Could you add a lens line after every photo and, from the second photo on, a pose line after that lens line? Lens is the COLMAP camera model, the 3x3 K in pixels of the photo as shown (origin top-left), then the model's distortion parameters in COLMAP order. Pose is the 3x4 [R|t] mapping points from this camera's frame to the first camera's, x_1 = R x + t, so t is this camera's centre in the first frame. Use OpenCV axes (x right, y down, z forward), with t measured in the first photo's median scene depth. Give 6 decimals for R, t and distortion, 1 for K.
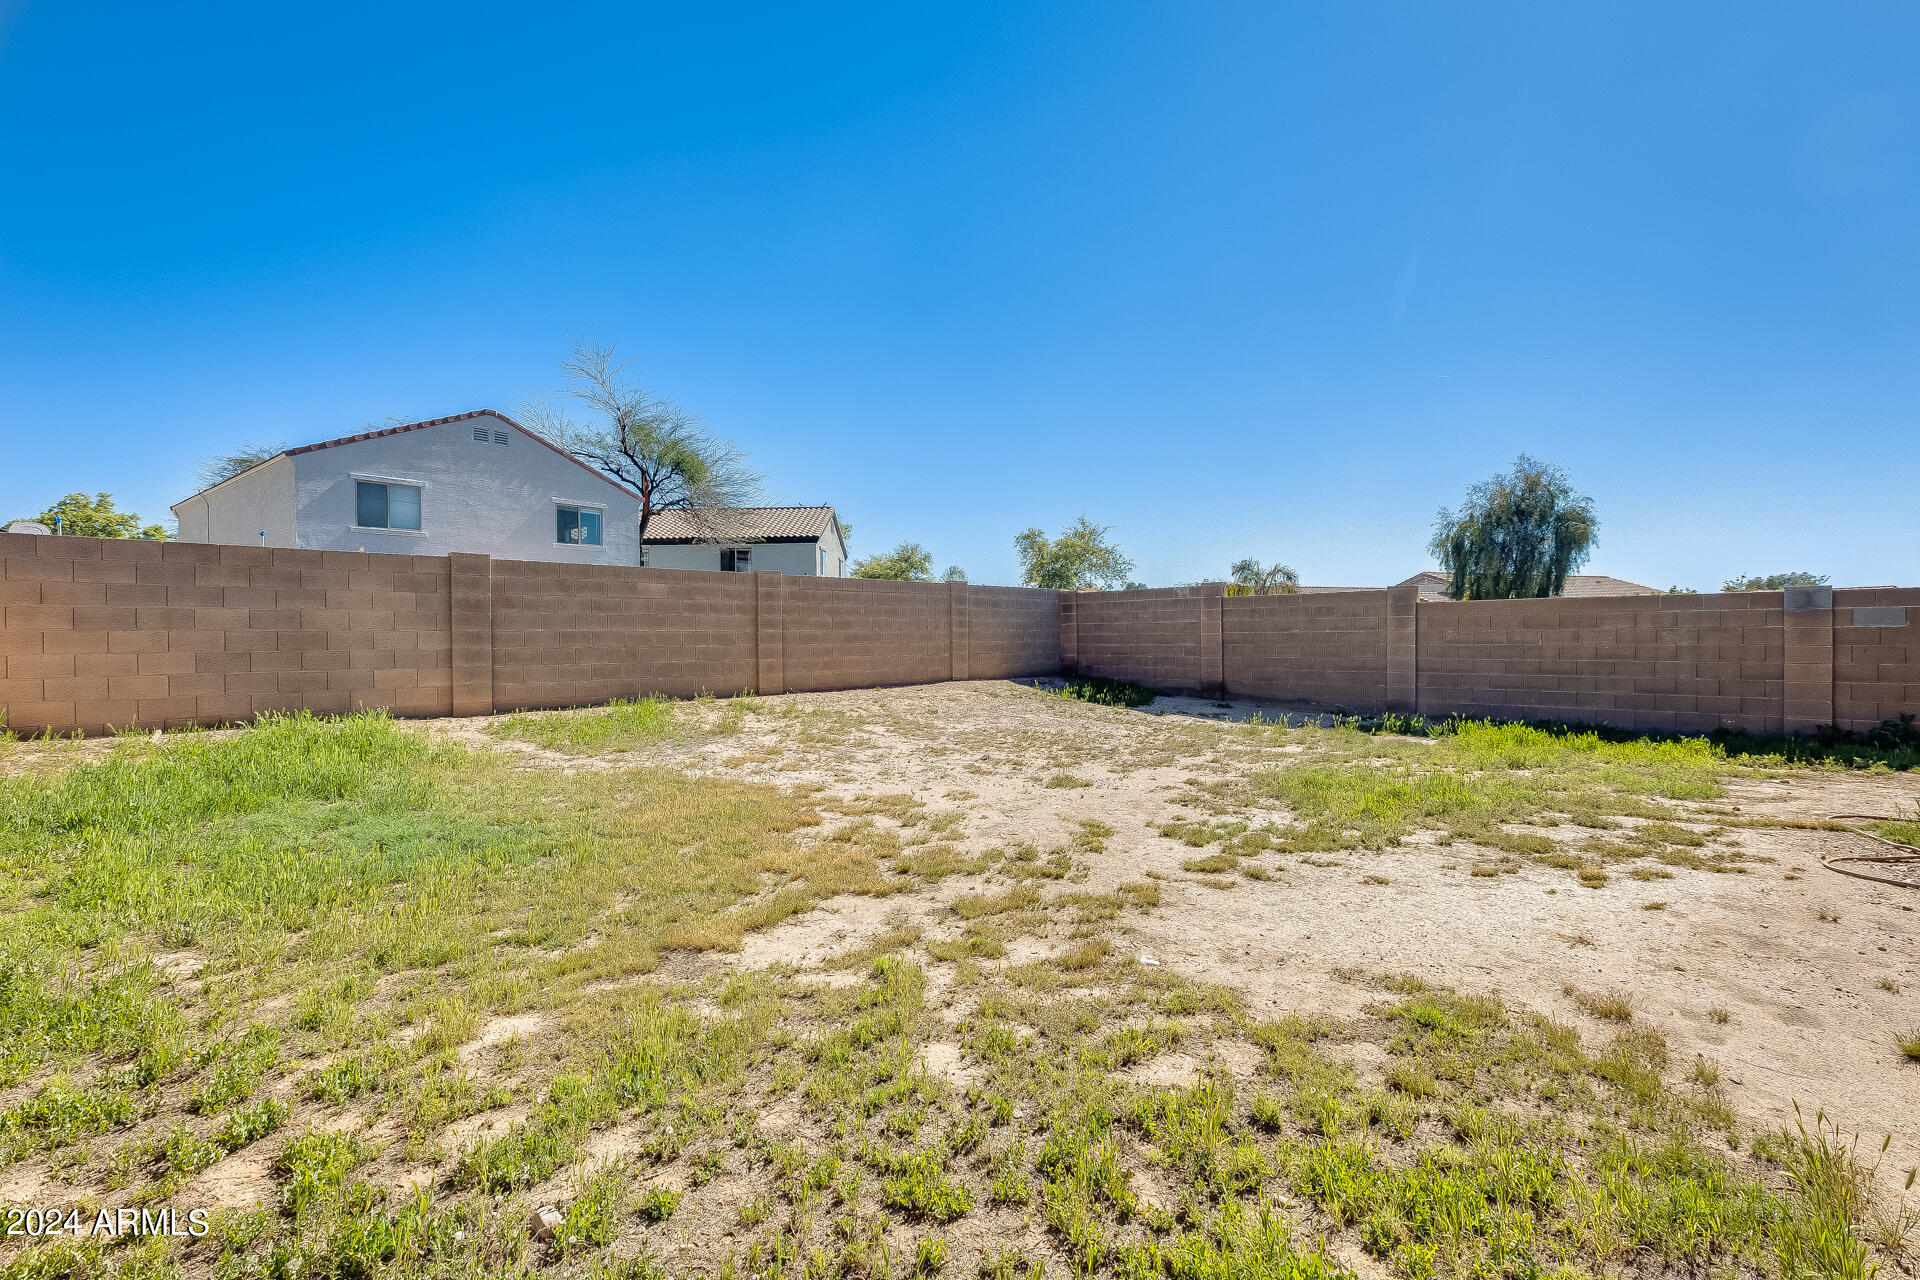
lens RADIAL K [[860.3, 0, 960.0], [0, 860.3, 640.0], [0, 0, 1]] dist [-0.018082, -0.000025]
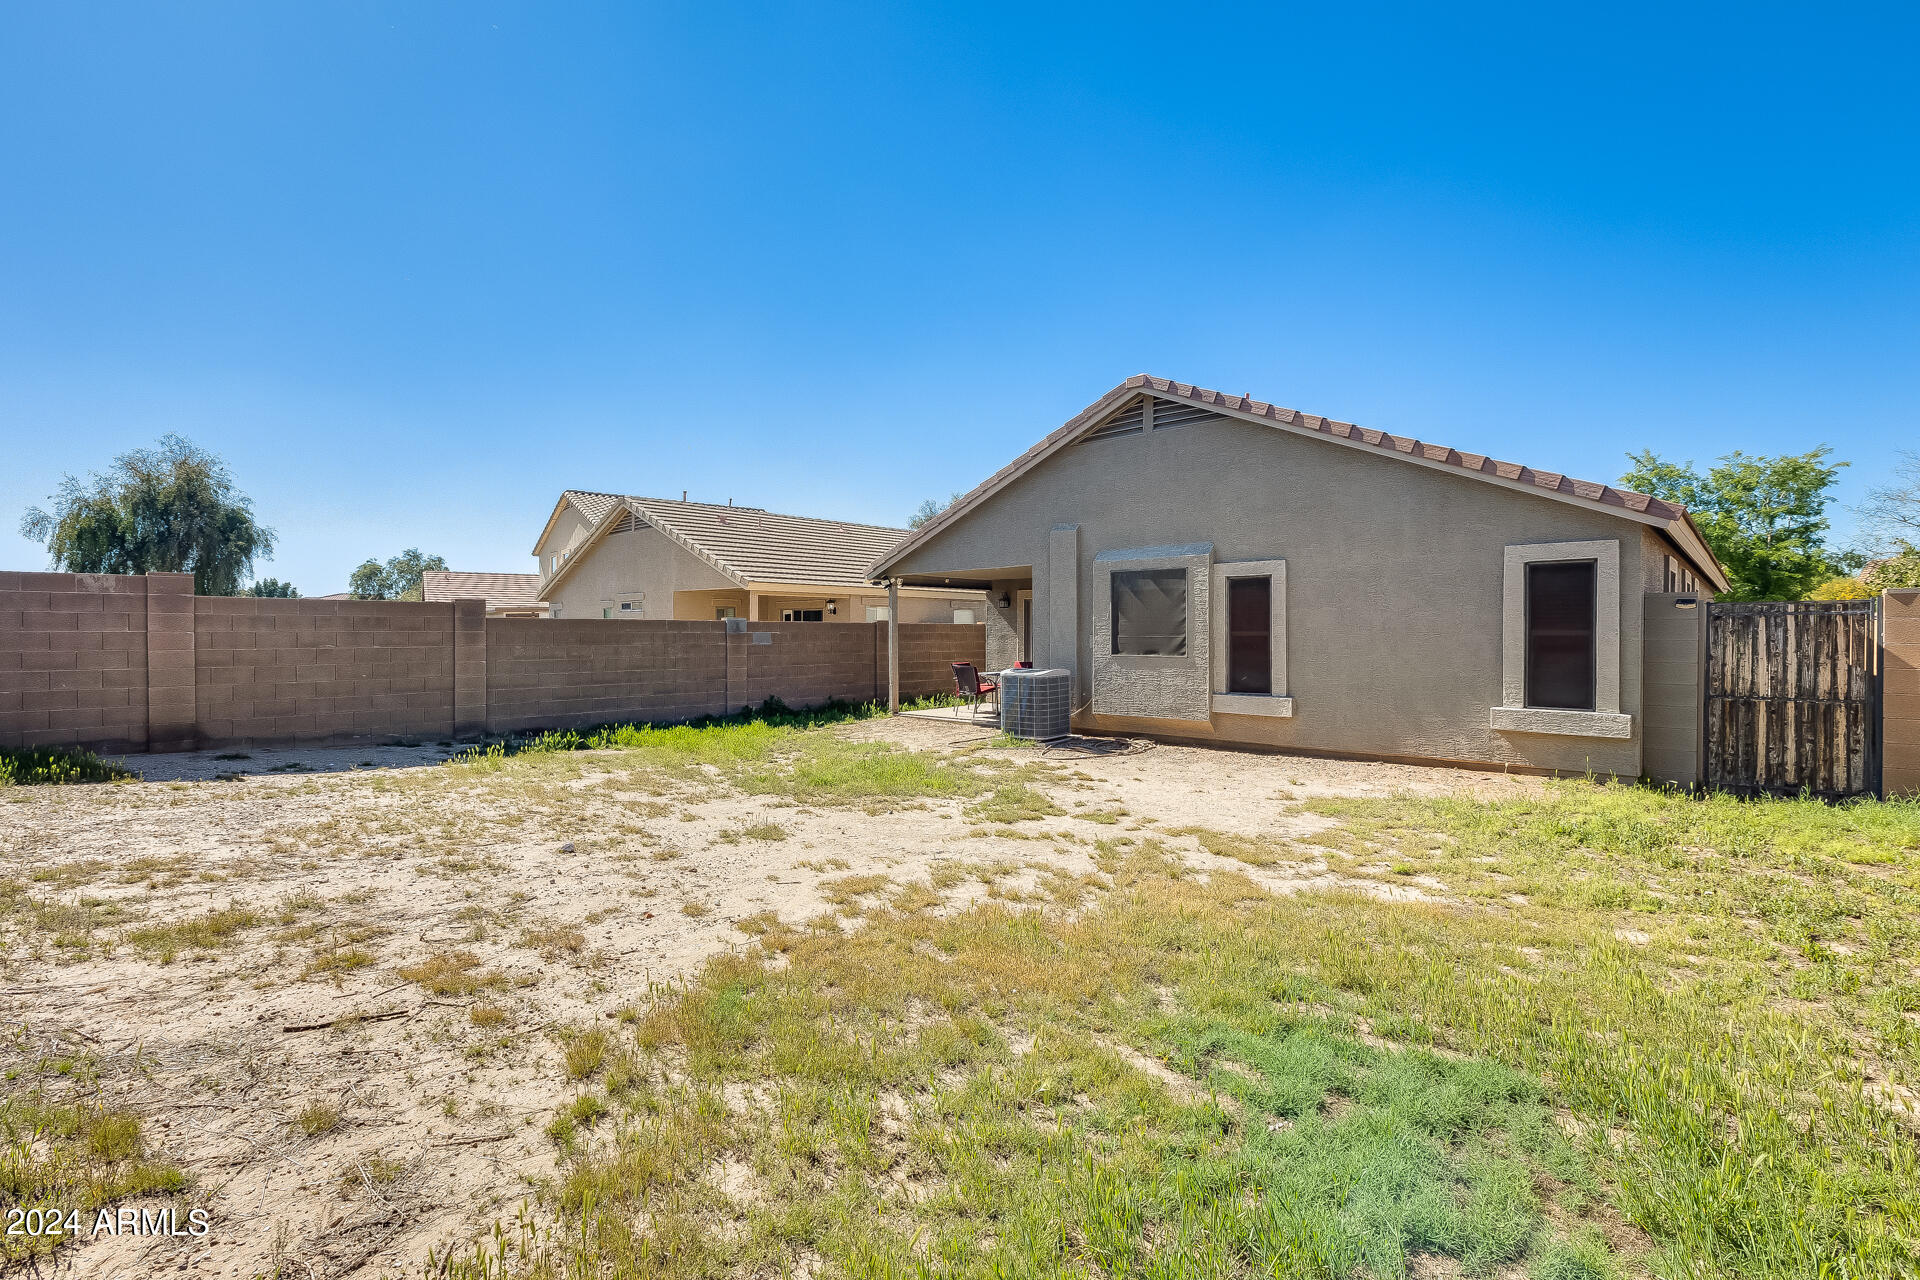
lens RADIAL K [[865.3, 0, 960.0], [0, 865.3, 640.0], [0, 0, 1]] dist [0.000024, -0.000068]
pose [[-0.050534, -0.000835, 0.998722, -0.371013], [0.003139, 0.999995, 0.000995, -0.014022], [-0.998717, 0.003186, -0.050531, 0.404503]]
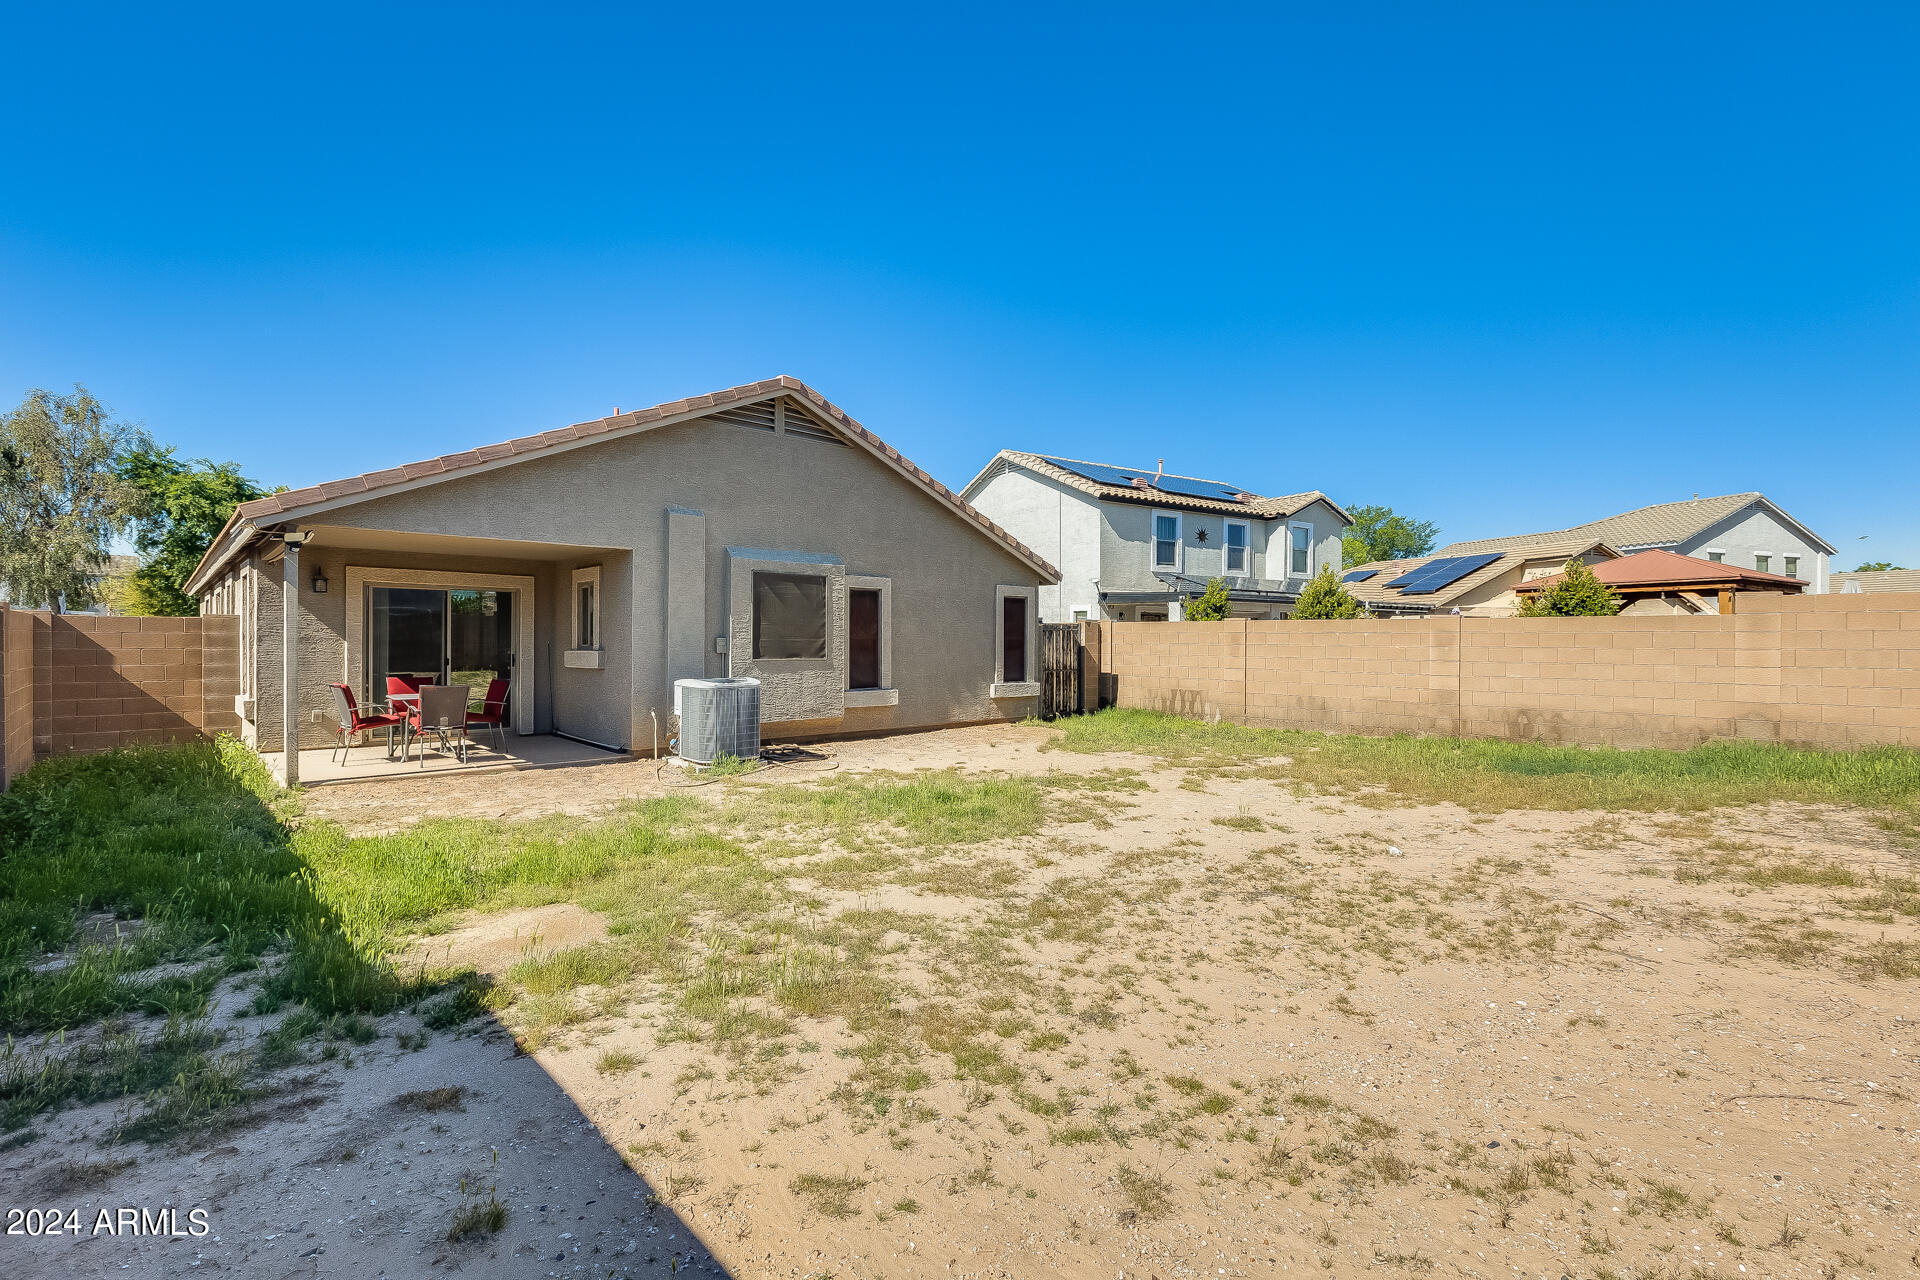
lens RADIAL K [[865.3, 0, 960.0], [0, 865.3, 640.0], [0, 0, 1]] dist [0.000024, -0.000068]
pose [[-0.999836, 0.002814, 0.017878, 0.194309], [0.002872, 0.999991, 0.003229, -0.017567], [-0.017869, 0.003279, -0.999835, 0.936851]]
